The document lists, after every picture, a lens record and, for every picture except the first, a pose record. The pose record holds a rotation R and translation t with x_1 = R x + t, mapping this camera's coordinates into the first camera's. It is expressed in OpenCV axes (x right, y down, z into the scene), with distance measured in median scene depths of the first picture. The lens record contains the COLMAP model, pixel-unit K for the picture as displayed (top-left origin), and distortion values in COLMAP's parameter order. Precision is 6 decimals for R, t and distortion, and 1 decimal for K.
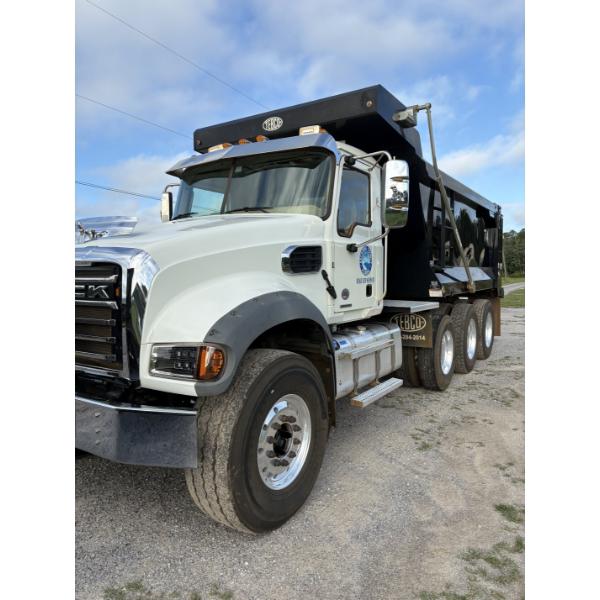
lens RADIAL K [[448.6, 0, 300.0], [0, 448.6, 300.0], [0, 0, 1]] dist [-0.000146, 0.000796]
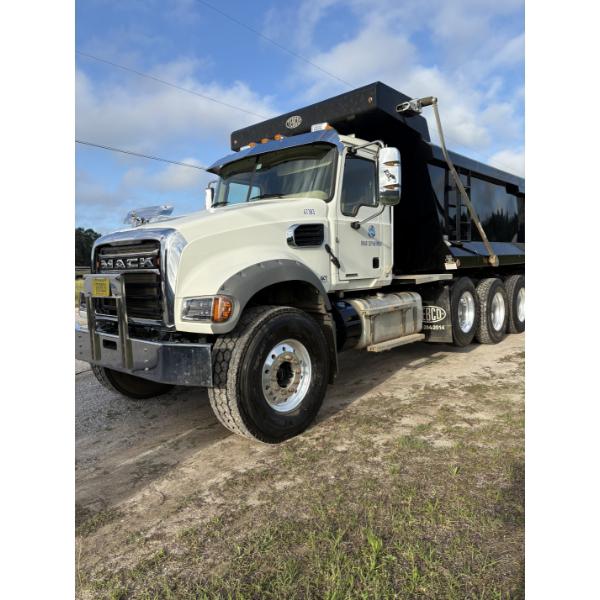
lens RADIAL K [[449.2, 0, 292.0], [0, 449.2, 299.8], [0, 0, 1]] dist [0.002378, 0.000915]
pose [[0.986705, -0.016615, -0.161671, 0.146221], [0.020036, 0.999608, 0.019549, 0.054868], [0.161283, -0.022529, 0.986651, -0.198037]]
